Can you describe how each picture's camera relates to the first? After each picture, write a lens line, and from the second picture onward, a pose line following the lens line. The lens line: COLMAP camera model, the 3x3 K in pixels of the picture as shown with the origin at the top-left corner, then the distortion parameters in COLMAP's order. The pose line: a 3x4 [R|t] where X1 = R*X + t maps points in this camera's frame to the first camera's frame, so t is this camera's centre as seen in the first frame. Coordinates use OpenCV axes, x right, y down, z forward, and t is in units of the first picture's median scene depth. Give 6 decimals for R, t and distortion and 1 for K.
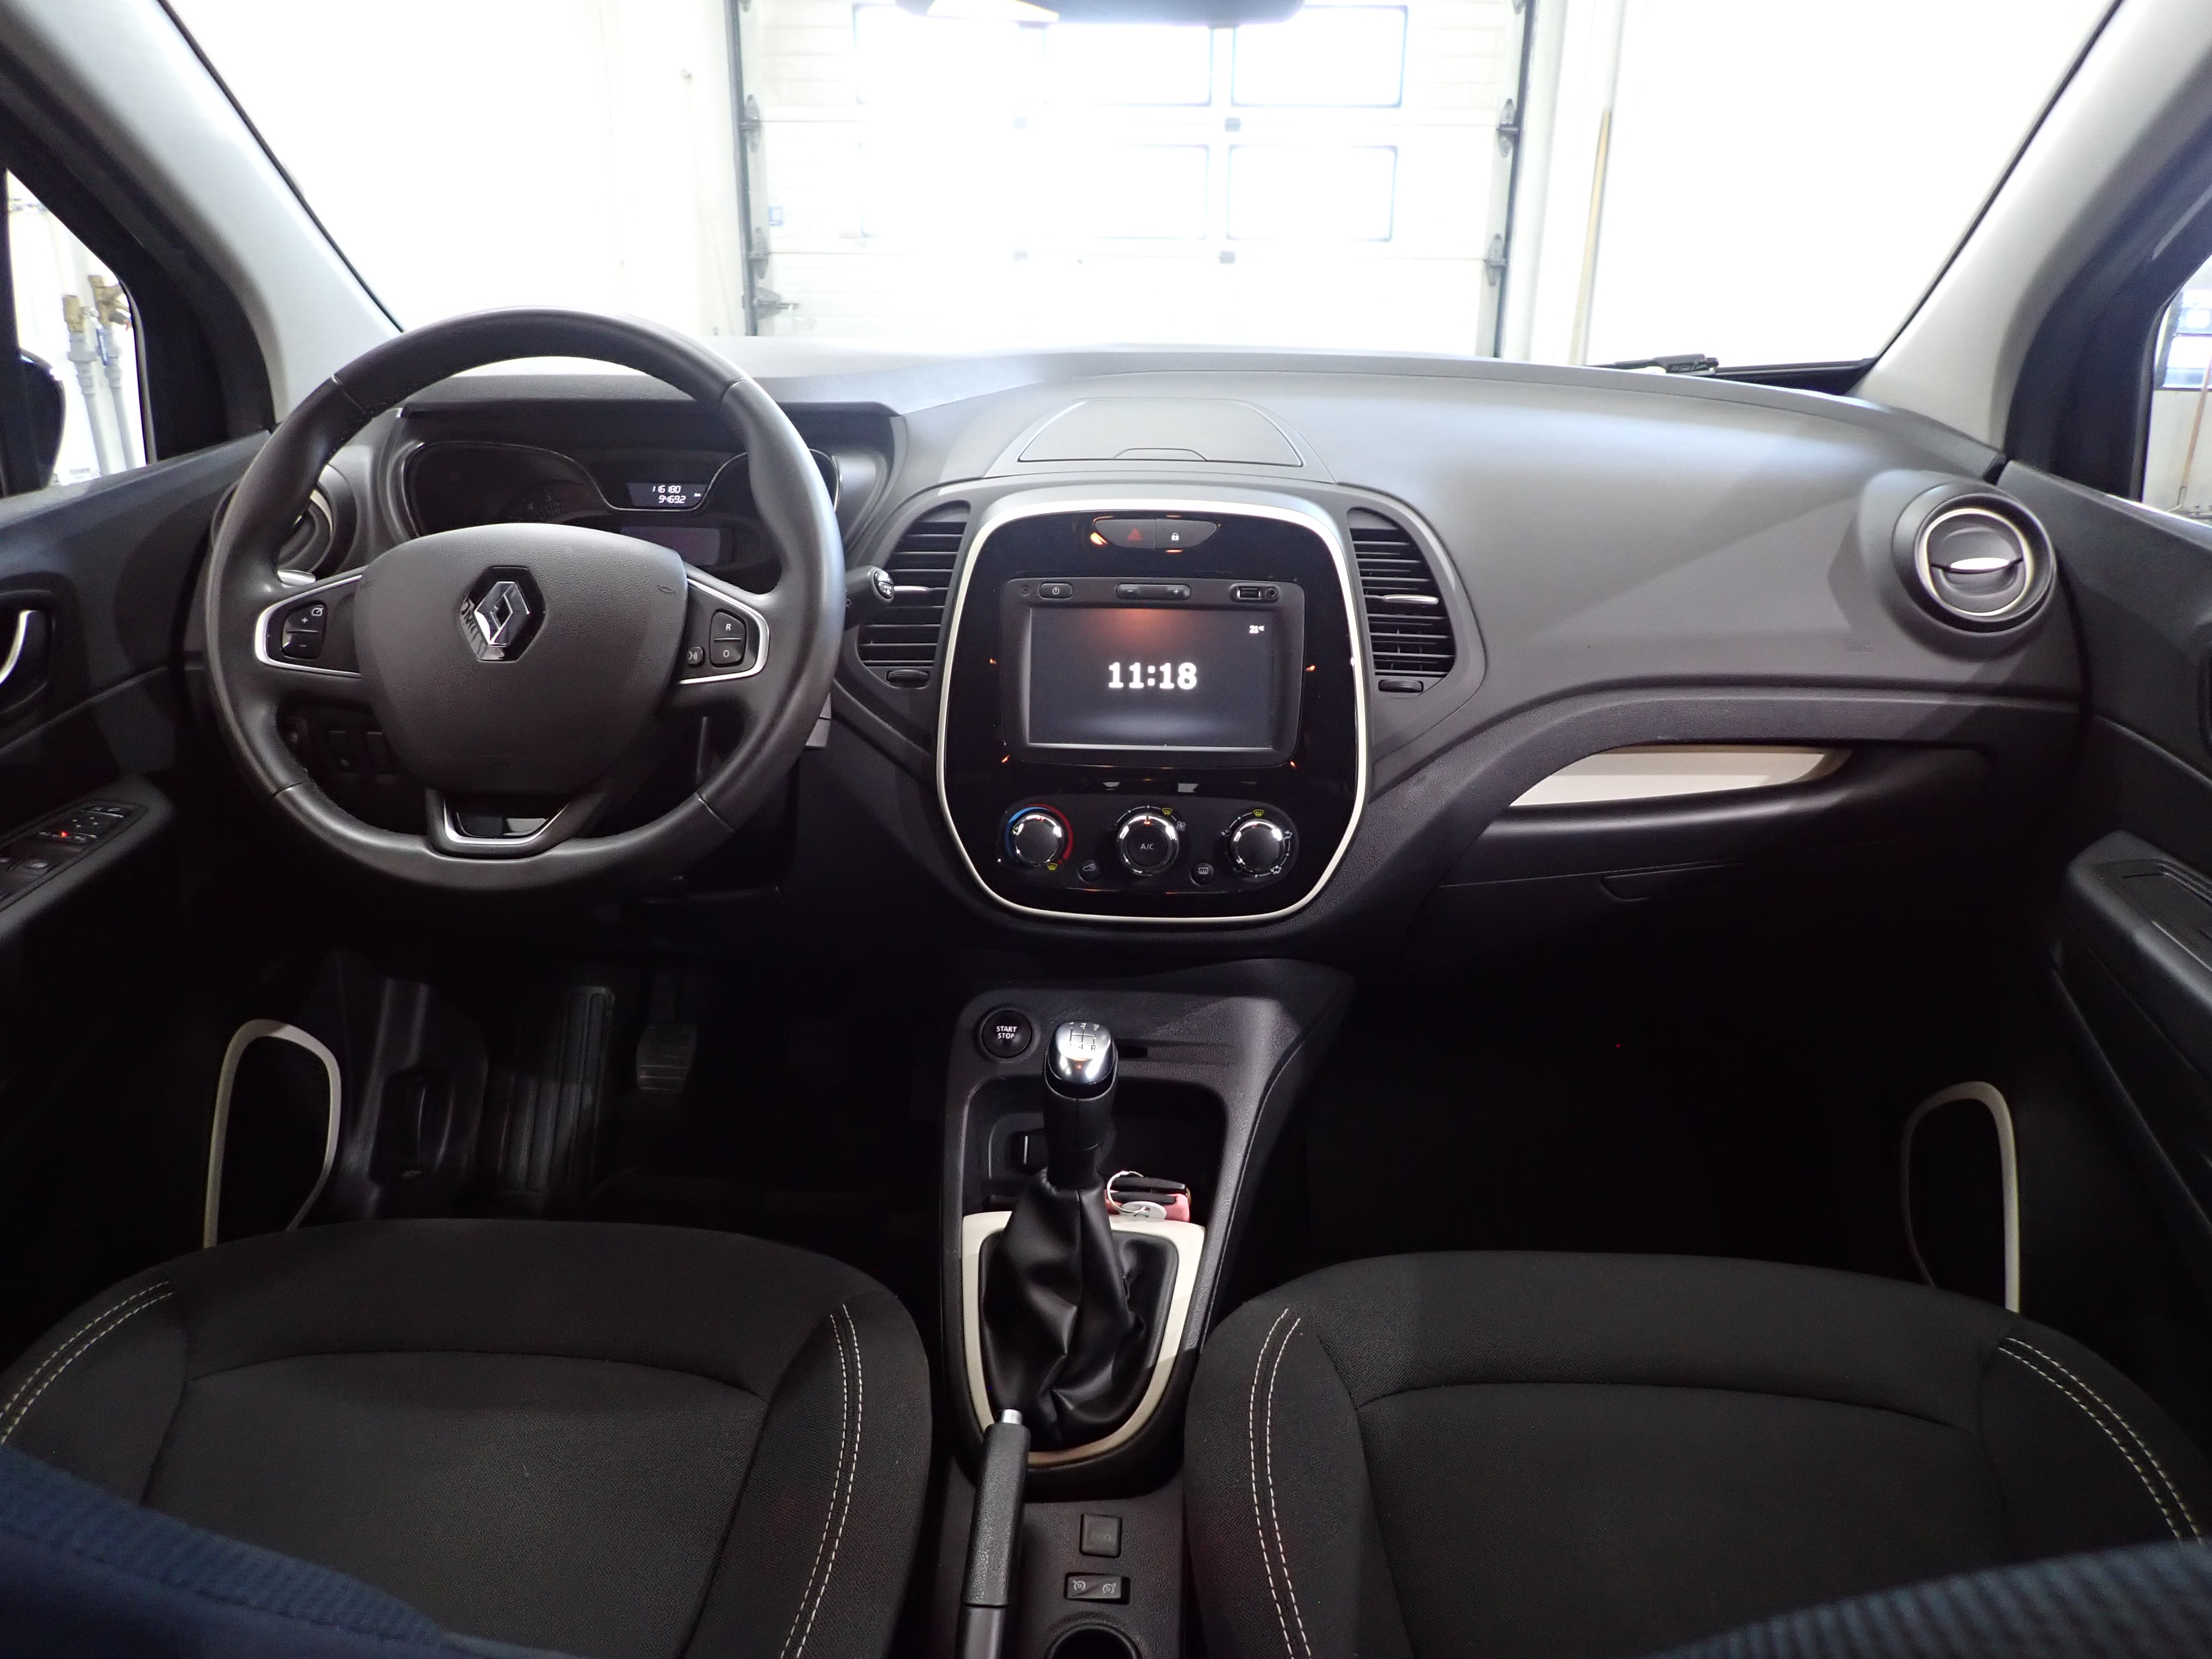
lens RADIAL K [[1620.3, 0, 1113.8], [0, 1620.3, 835.5], [0, 0, 1]] dist [-0.003206, -0.008146]
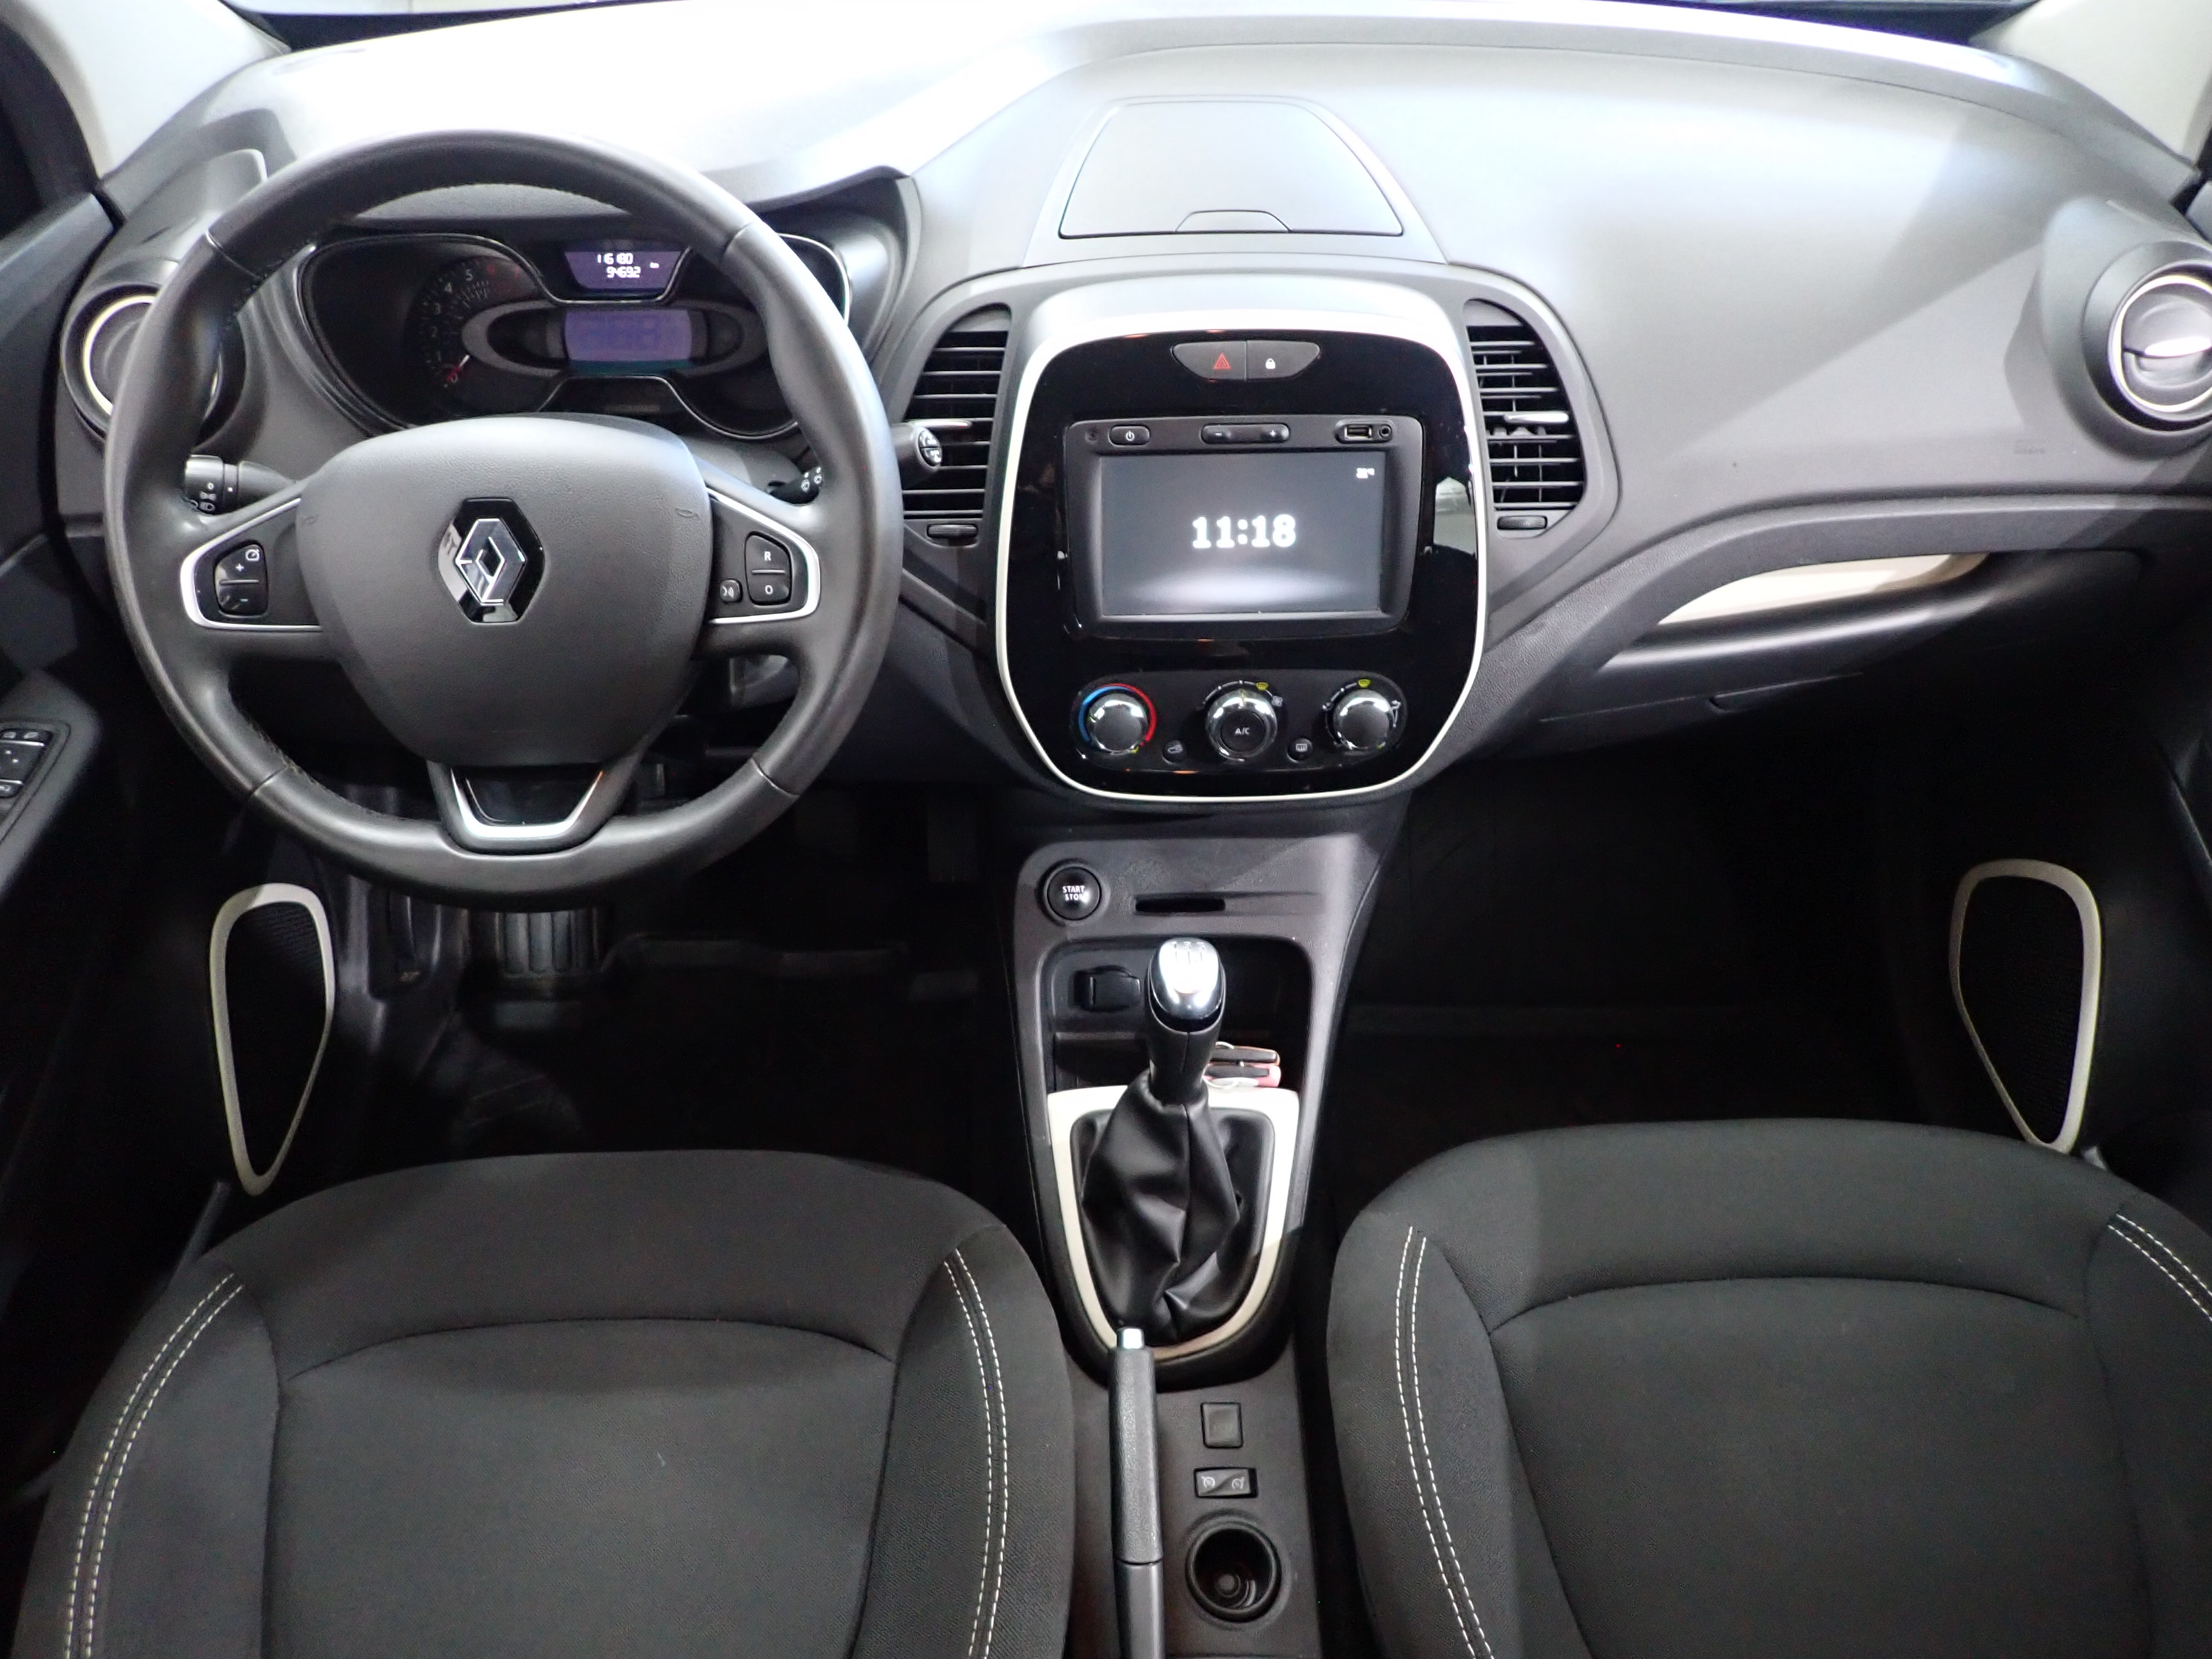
lens RADIAL K [[1620.3, 0, 1111.6], [0, 1620.3, 839.8], [0, 0, 1]] dist [-0.003206, -0.008146]
pose [[0.996966, -0.053361, 0.056664, -0.104323], [0.032400, 0.946448, 0.321225, -0.223444], [-0.070770, -0.318415, 0.945306, 0.141002]]
